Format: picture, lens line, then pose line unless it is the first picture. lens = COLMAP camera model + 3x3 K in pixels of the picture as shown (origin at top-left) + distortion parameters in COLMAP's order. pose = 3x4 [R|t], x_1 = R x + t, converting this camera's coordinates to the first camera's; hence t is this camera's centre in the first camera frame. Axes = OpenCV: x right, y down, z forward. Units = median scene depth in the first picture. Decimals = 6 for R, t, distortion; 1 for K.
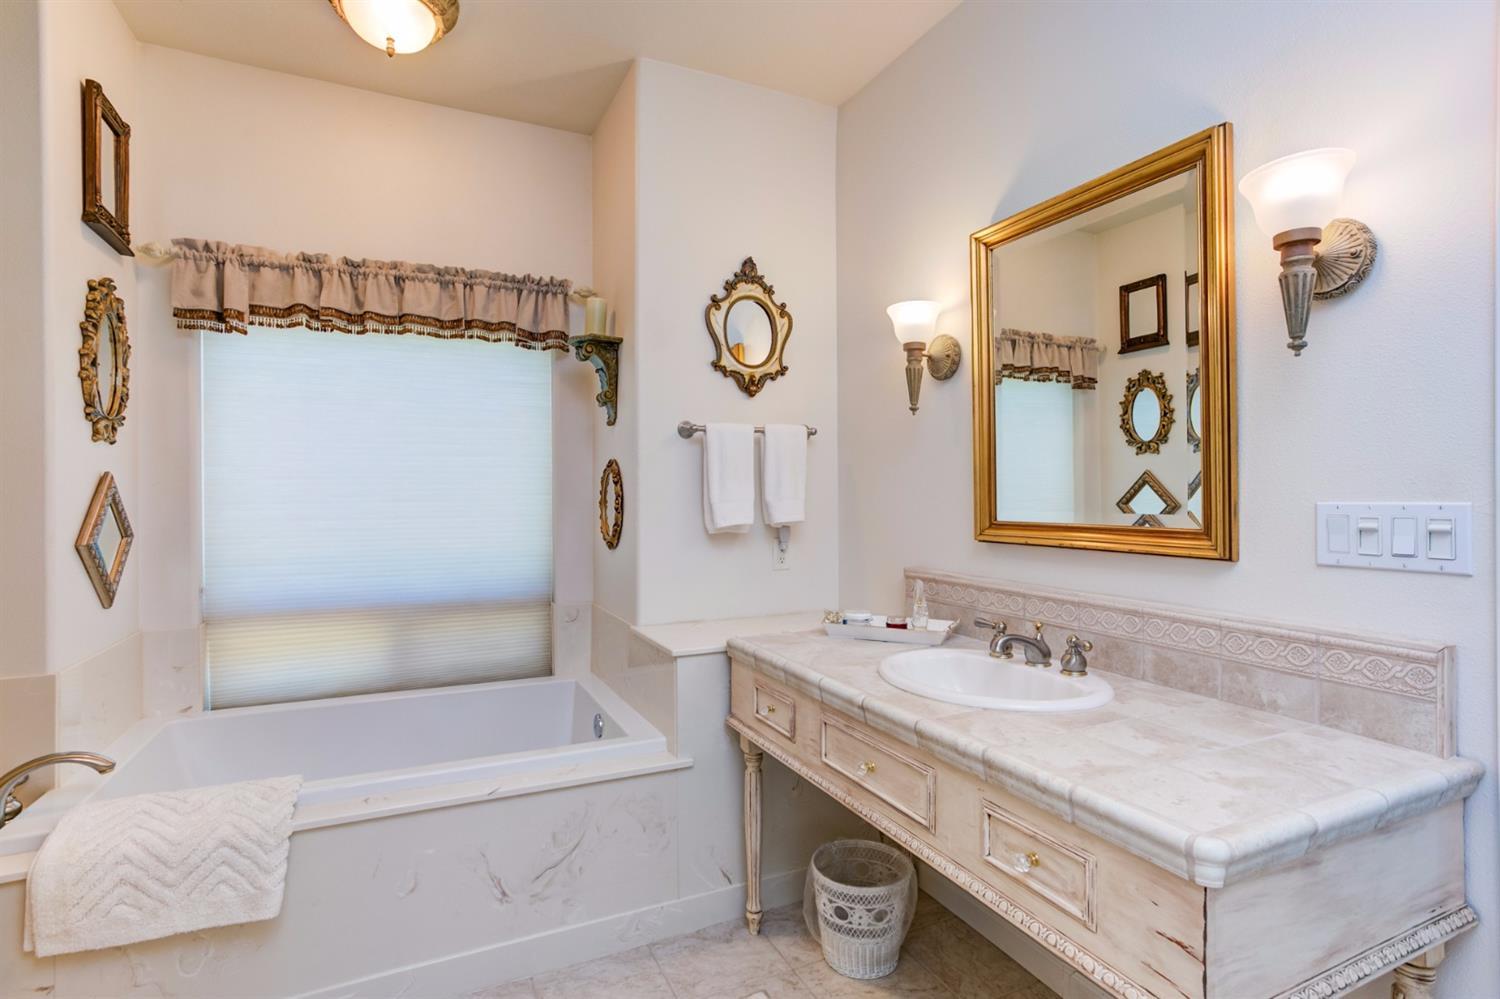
lens RADIAL K [[728.9, 0, 749.9], [0, 728.9, 491.2], [0, 0, 1]] dist [-0.047026, 0.035799]
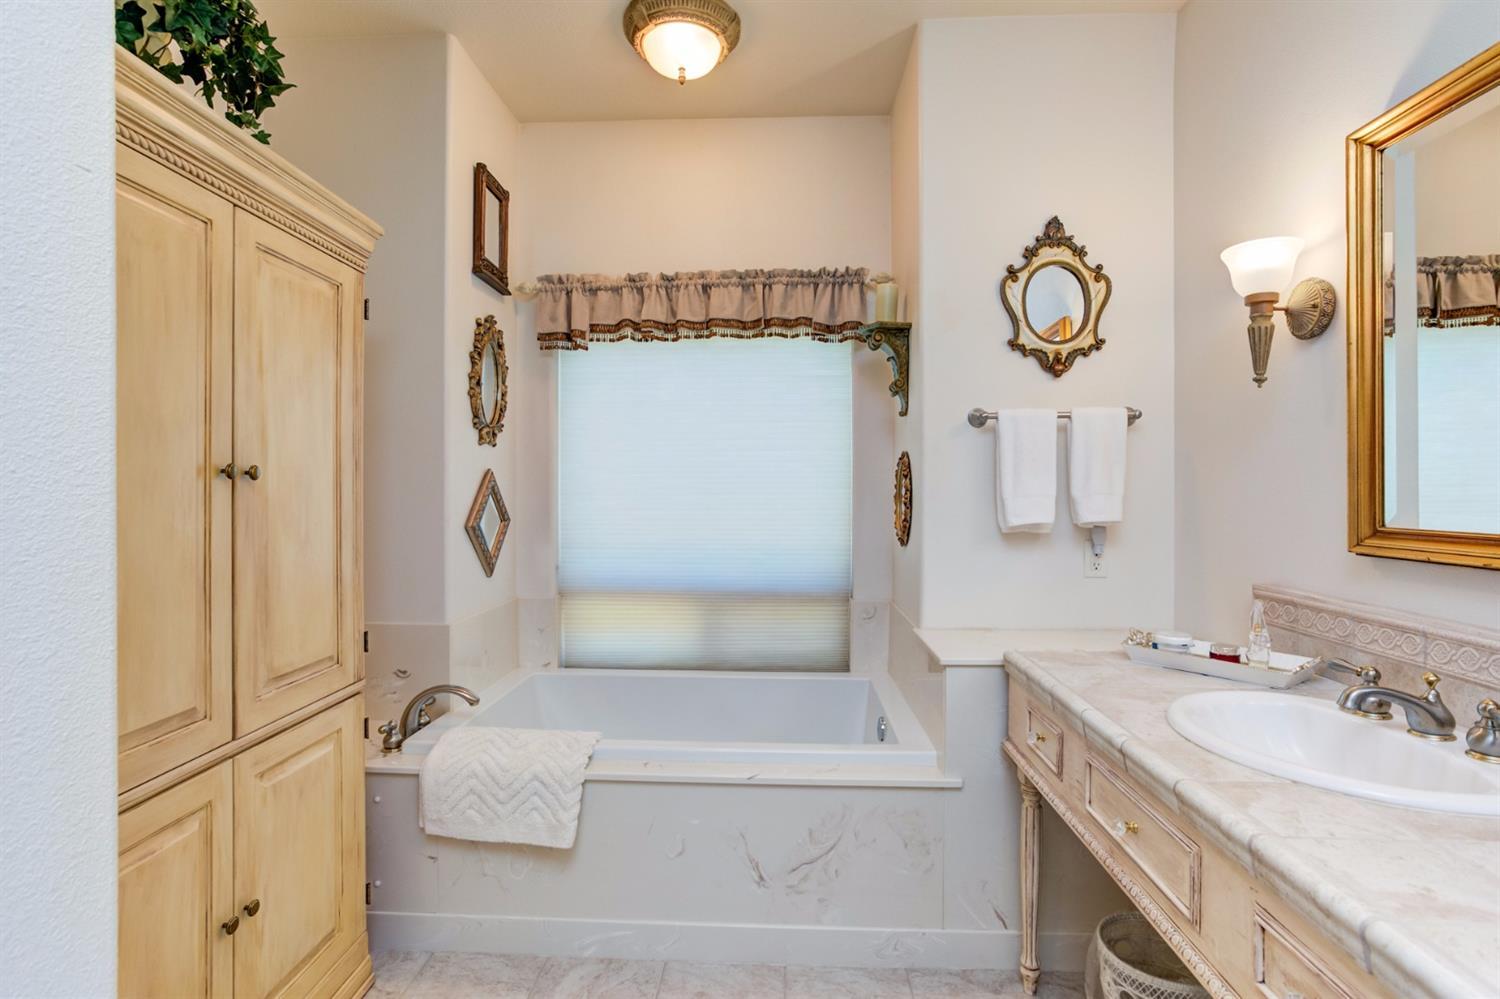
lens RADIAL K [[754.8, 0, 746.4], [0, 754.8, 488.8], [0, 0, 1]] dist [-0.053403, 0.043704]
pose [[0.884669, 0.004673, -0.466196, 0.110973], [-0.002363, 0.999982, 0.005538, -0.000170], [0.466213, -0.003797, 0.884664, 0.043455]]
